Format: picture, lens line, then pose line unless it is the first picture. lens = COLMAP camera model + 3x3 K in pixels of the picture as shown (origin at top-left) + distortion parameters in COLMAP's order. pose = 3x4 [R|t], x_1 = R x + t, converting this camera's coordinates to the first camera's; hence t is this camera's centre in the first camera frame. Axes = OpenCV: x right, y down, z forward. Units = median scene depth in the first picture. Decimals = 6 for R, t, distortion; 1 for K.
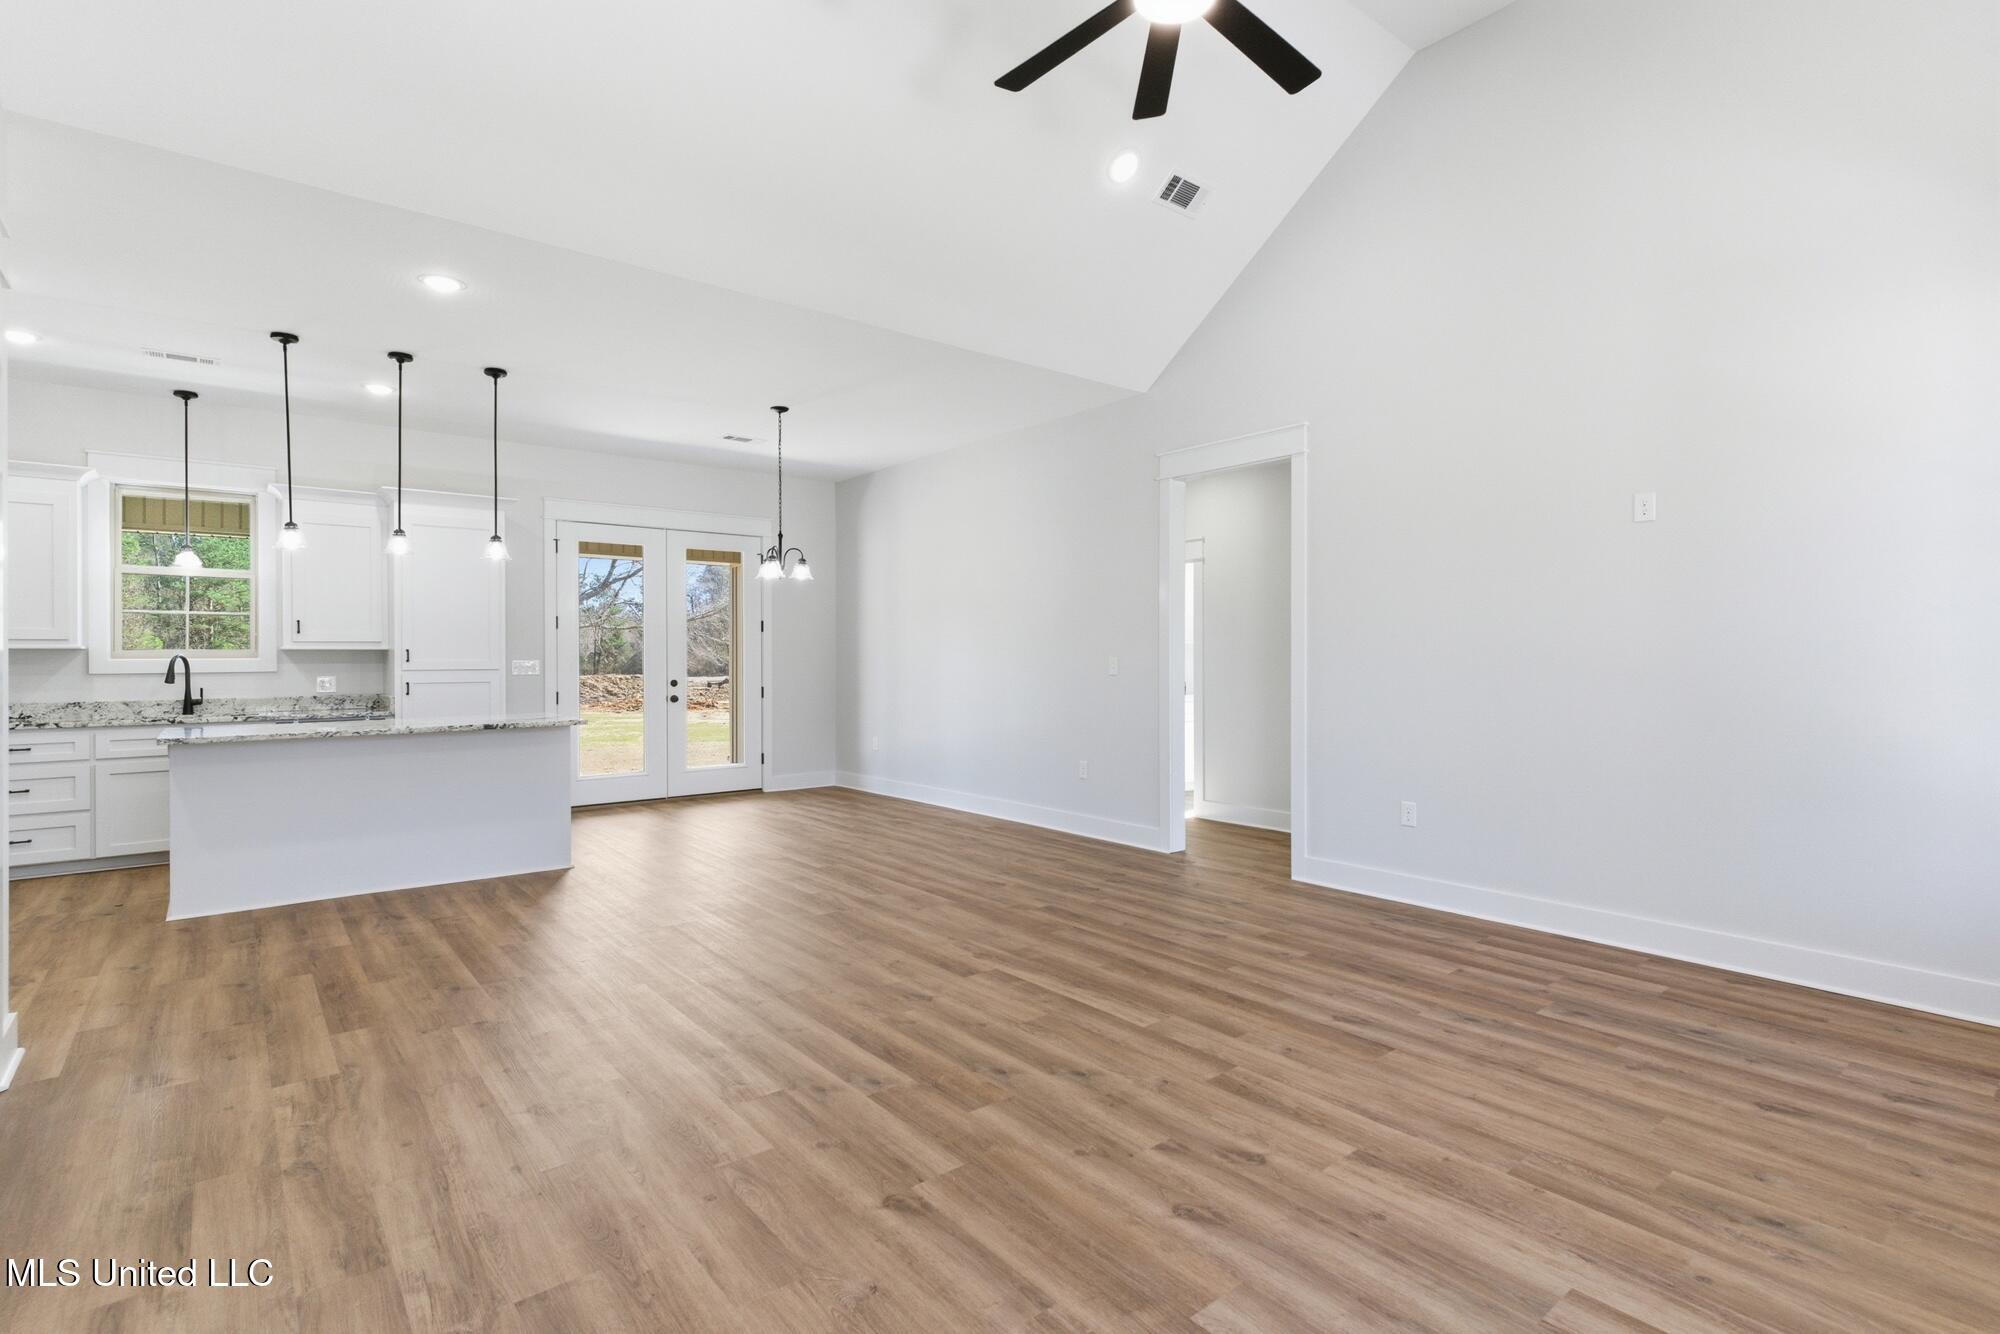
lens RADIAL K [[960.0, 0, 1001.6], [0, 960.0, 659.6], [0, 0, 1]] dist [0.000216, -0.000498]
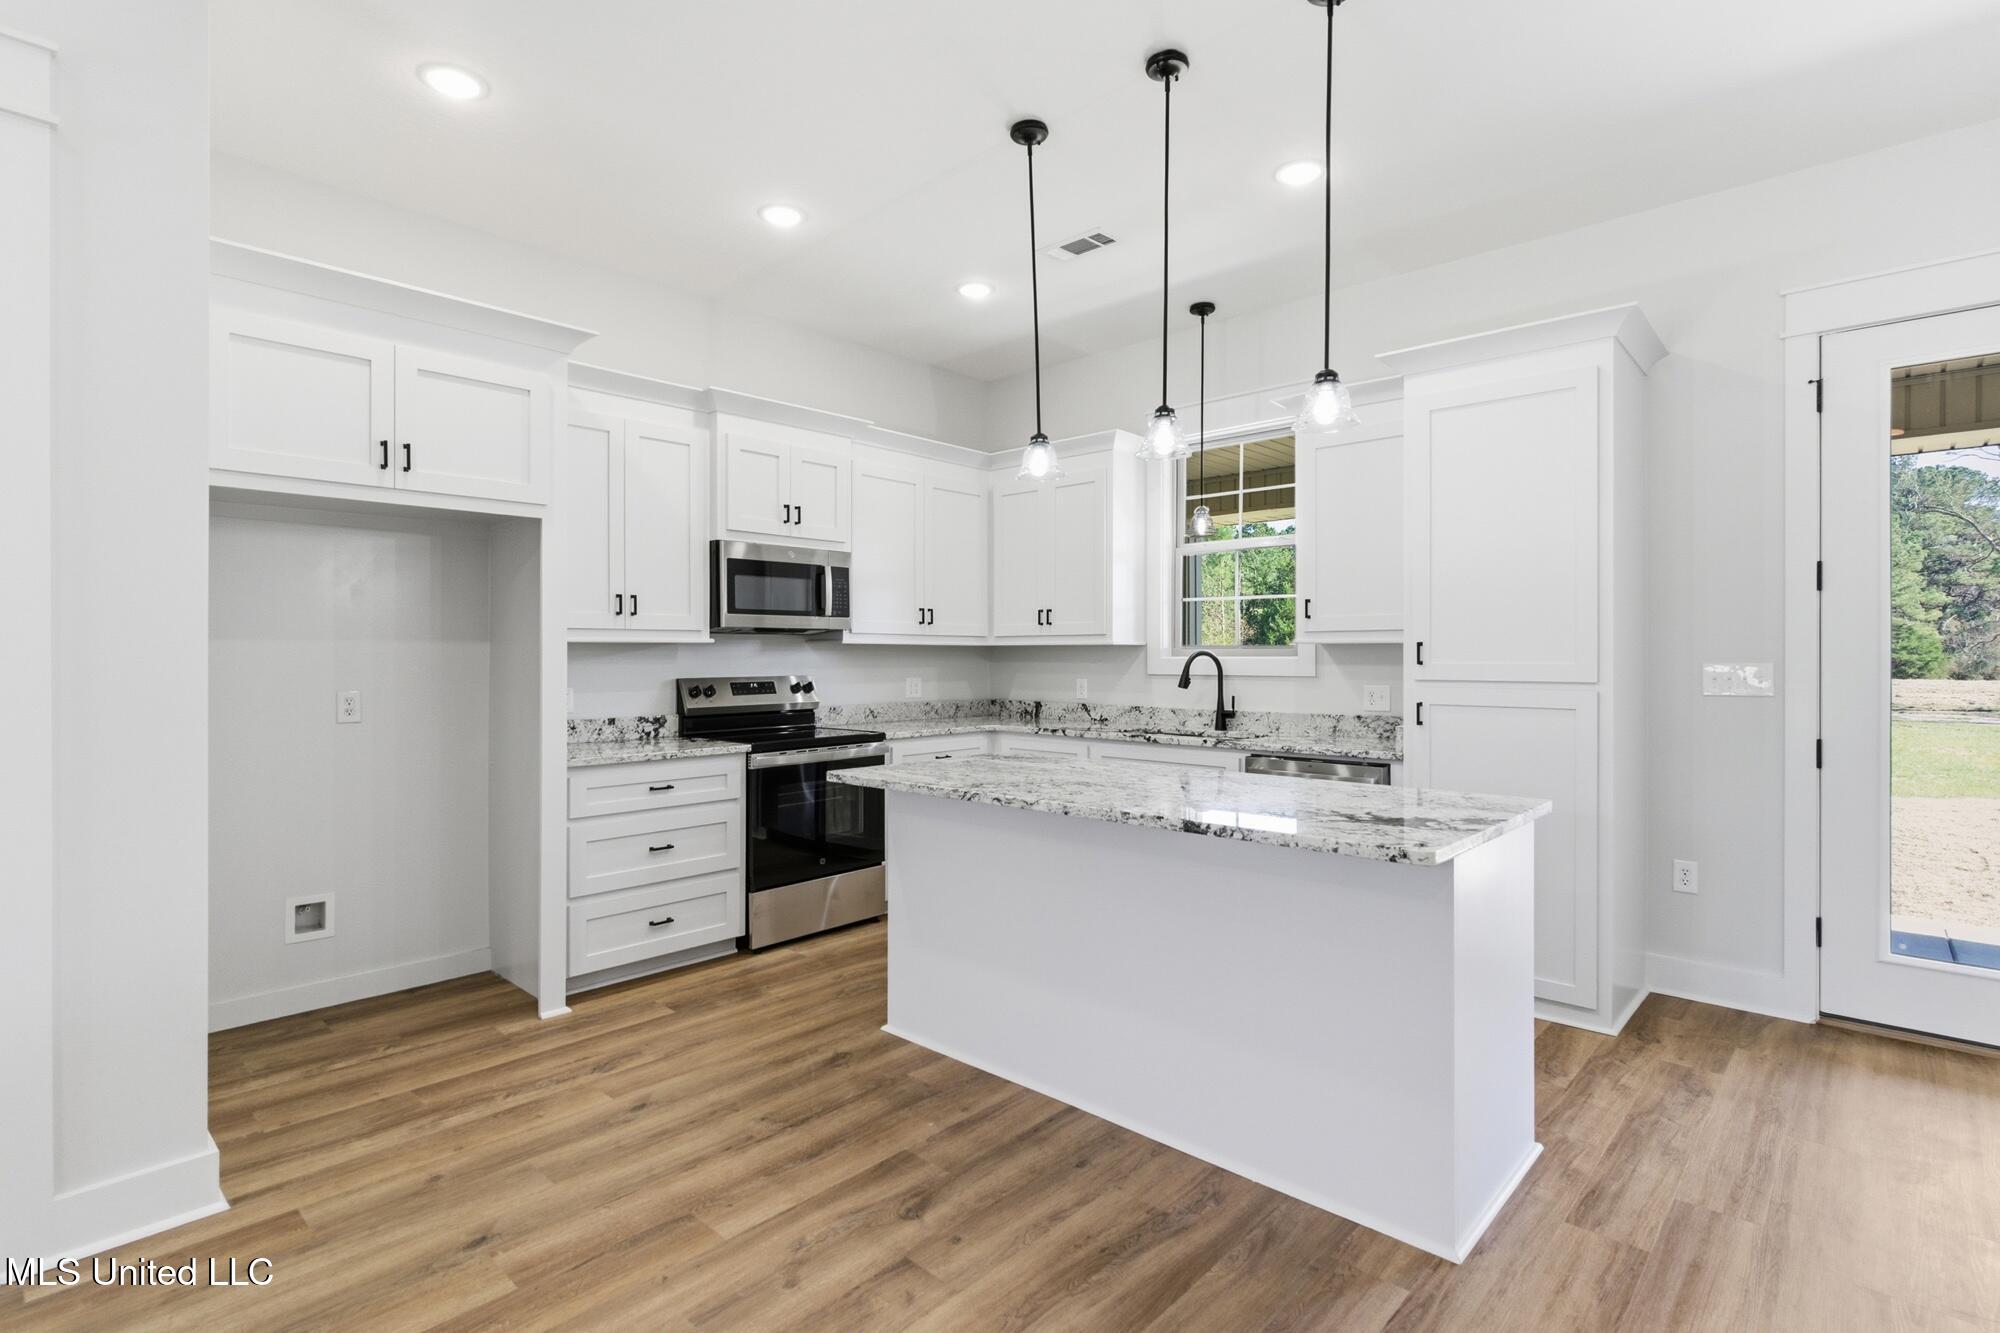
lens RADIAL K [[960.0, 0, 1000.8], [0, 960.0, 654.3], [0, 0, 1]] dist [0.000216, -0.000498]
pose [[0.139498, 0.003719, -0.990215, -0.178762], [-0.005177, 0.999982, 0.003027, -0.006994], [0.990209, 0.004704, 0.139515, 1.129233]]
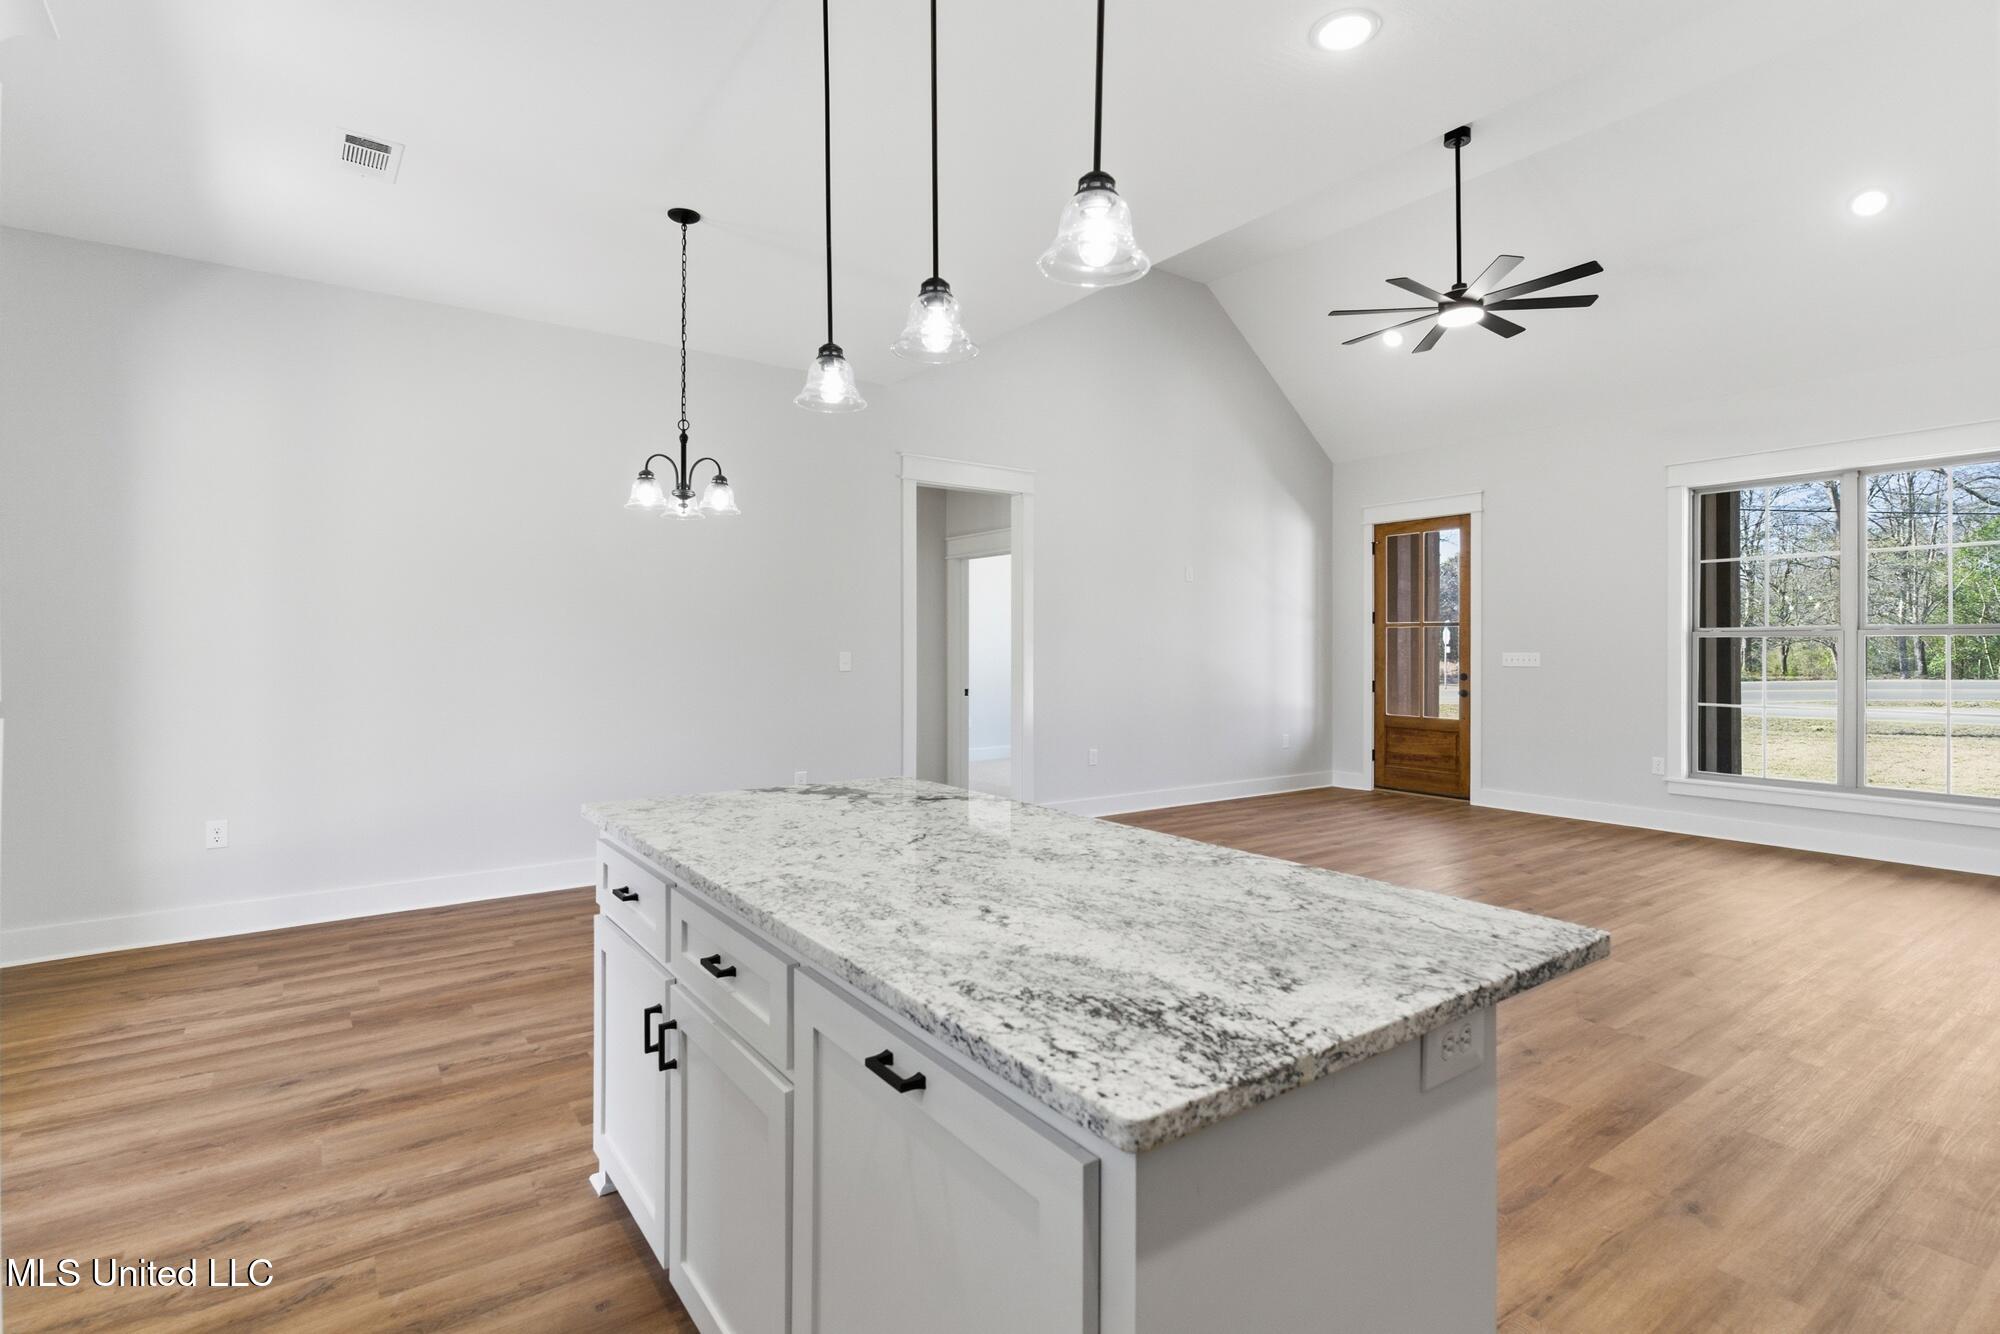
lens RADIAL K [[960.0, 0, 996.0], [0, 960.0, 656.9], [0, 0, 1]] dist [0.000216, -0.000498]
pose [[0.056640, -0.005137, 0.998381, -1.292726], [0.005100, 0.999975, 0.004856, -0.004611], [-0.998382, 0.004817, 0.056665, 1.282606]]
